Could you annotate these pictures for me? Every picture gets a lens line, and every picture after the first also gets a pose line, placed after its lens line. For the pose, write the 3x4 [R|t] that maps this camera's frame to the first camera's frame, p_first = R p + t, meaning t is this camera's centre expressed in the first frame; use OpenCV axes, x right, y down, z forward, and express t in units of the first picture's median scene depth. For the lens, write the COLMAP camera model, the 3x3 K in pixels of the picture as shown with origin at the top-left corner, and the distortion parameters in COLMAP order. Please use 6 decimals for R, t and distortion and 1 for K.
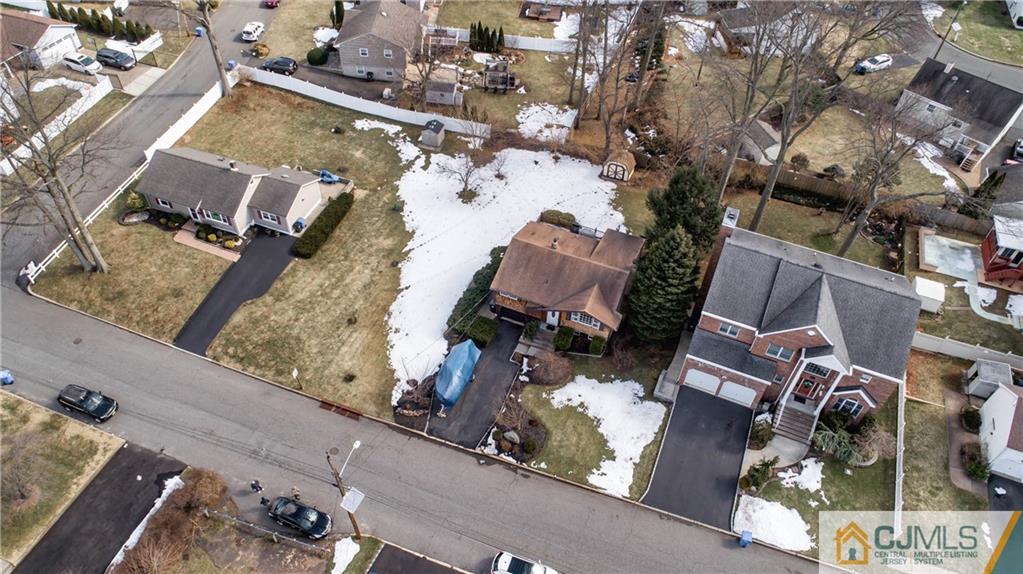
lens RADIAL K [[690.2, 0, 511.5], [0, 690.2, 287.0], [0, 0, 1]] dist [-0.007353, -0.004245]
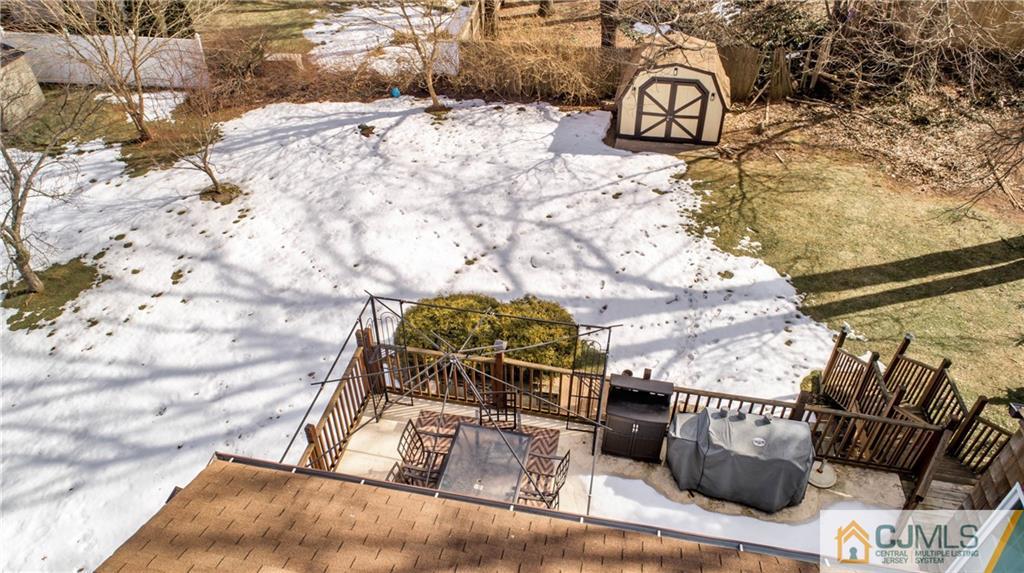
lens RADIAL K [[690.9, 0, 512.0], [0, 690.9, 286.5], [0, 0, 1]] dist [-0.007353, -0.004245]
pose [[0.979654, -0.152650, 0.130290, 0.056086], [0.165025, 0.982164, -0.090110, -0.101547], [-0.114211, 0.109778, 0.987373, 0.867345]]
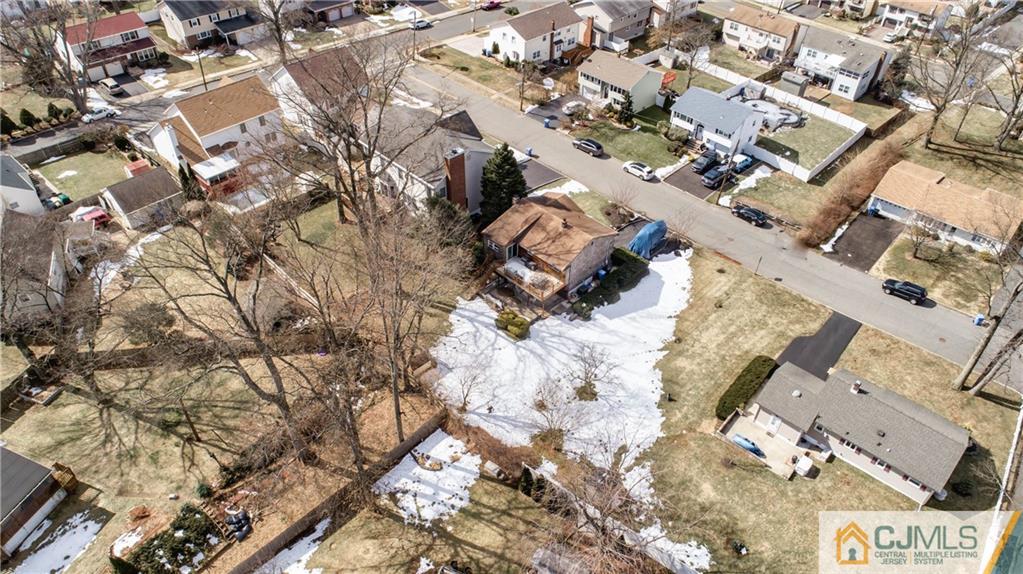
lens RADIAL K [[690.2, 0, 511.5], [0, 690.2, 287.0], [0, 0, 1]] dist [-0.007353, -0.004245]
pose [[-0.922209, -0.292450, 0.252989, -0.180001], [0.239829, 0.080641, 0.967460, -1.157436], [-0.303335, 0.952875, -0.004230, 1.018446]]
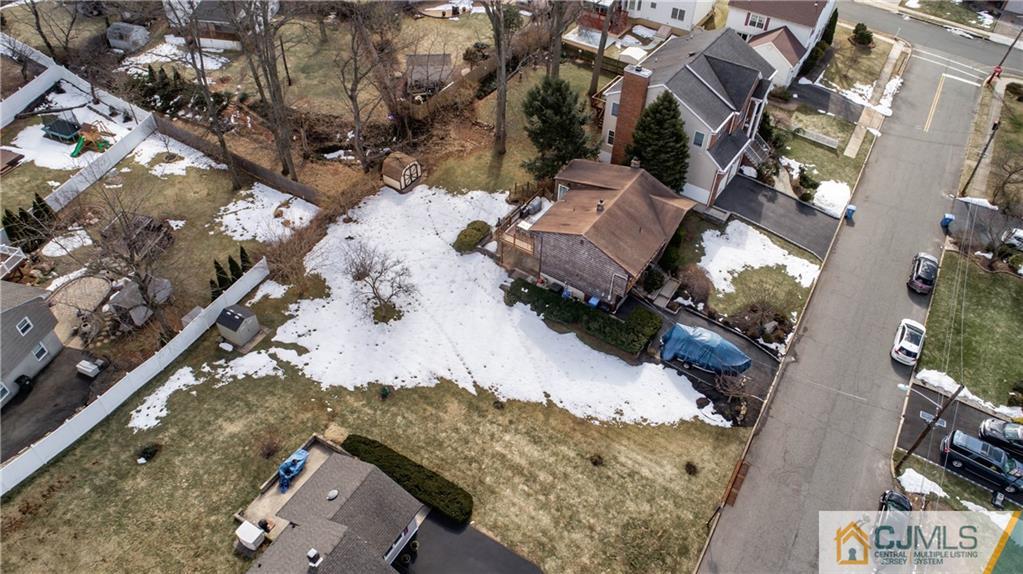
lens RADIAL K [[690.2, 0, 511.5], [0, 690.2, 287.0], [0, 0, 1]] dist [-0.007353, -0.004245]
pose [[0.196324, -0.711439, 0.674768, -0.580324], [0.692734, 0.587666, 0.418053, -0.410171], [-0.693957, 0.385361, 0.608211, 0.504397]]
